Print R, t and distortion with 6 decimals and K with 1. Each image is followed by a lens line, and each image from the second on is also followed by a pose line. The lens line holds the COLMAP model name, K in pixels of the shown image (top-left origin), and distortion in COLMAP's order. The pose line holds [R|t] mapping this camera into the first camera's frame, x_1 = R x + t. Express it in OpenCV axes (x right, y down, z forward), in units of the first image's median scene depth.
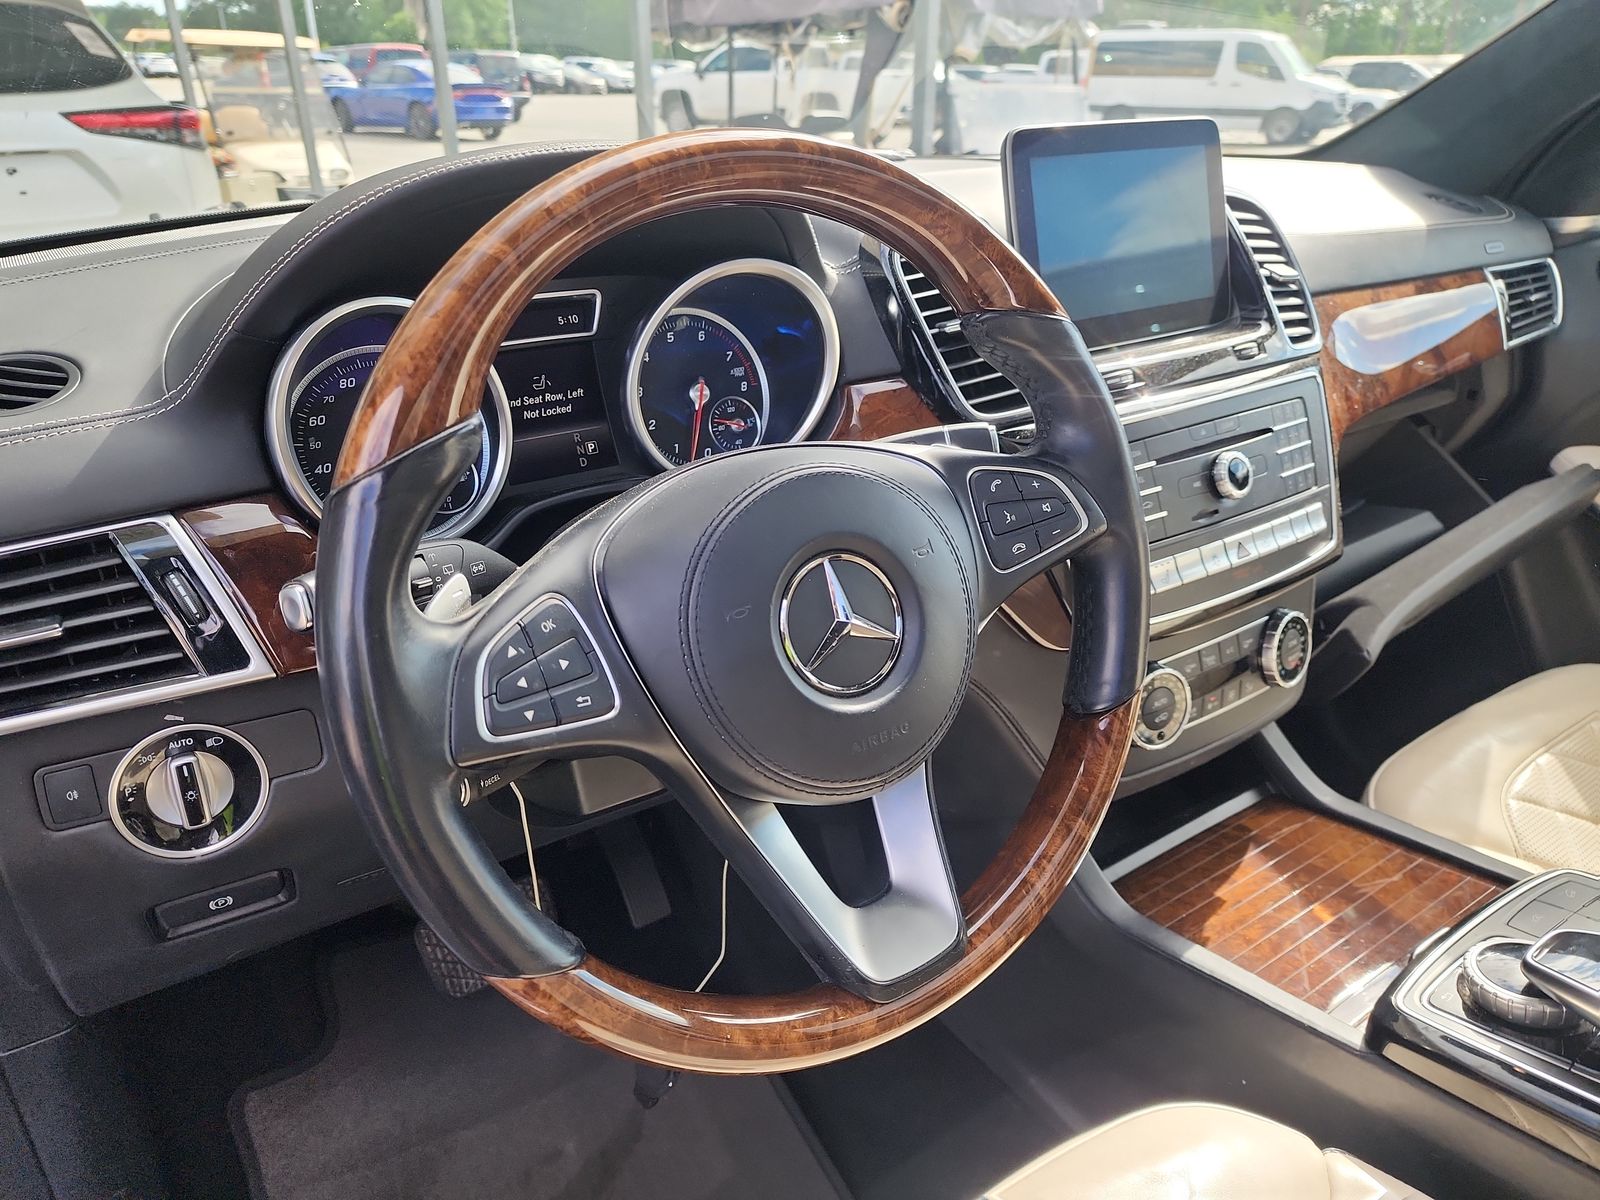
lens RADIAL K [[1070.2, 0, 751.2], [0, 1070.2, 596.0], [0, 0, 1]] dist [0.027176, -0.001963]
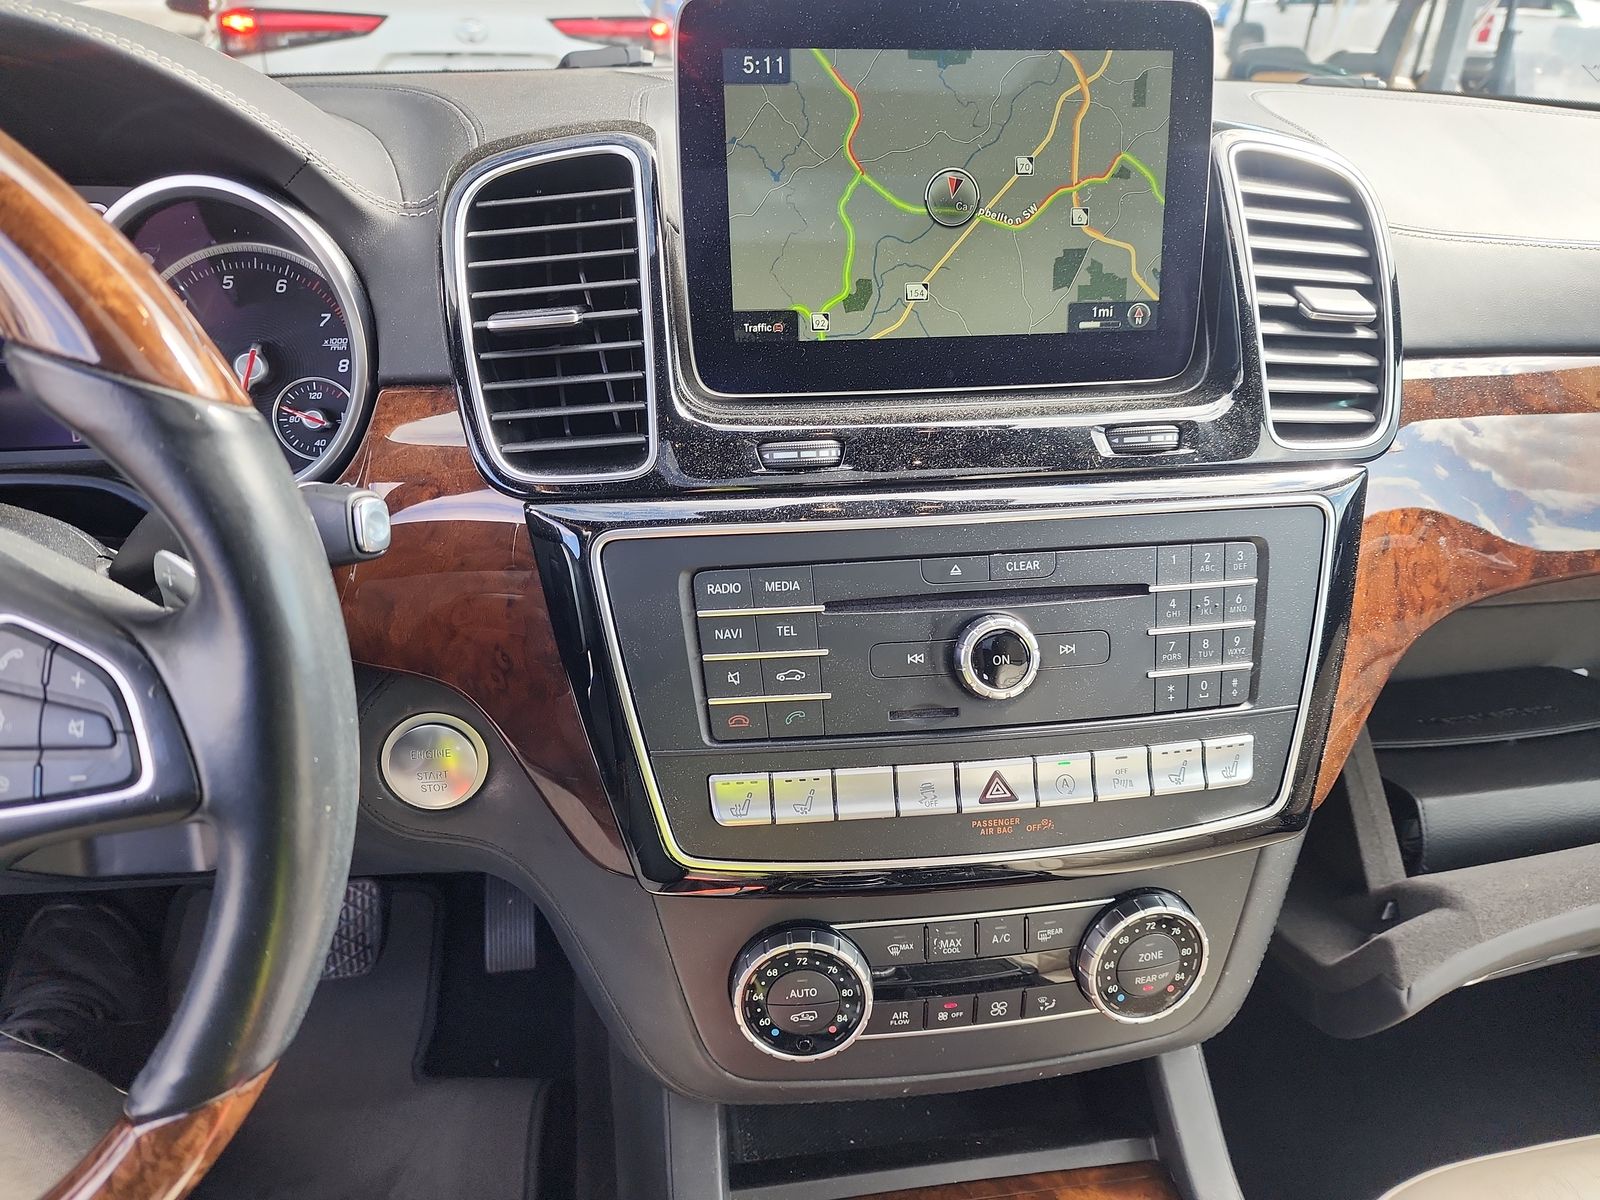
lens RADIAL K [[1070.2, 0, 751.2], [0, 1070.2, 596.0], [0, 0, 1]] dist [0.027176, -0.001963]
pose [[0.905268, 0.225715, -0.359919, 0.525886], [-0.204974, 0.974113, 0.095341, -0.170165], [0.372122, -0.012535, 0.928099, 0.437764]]
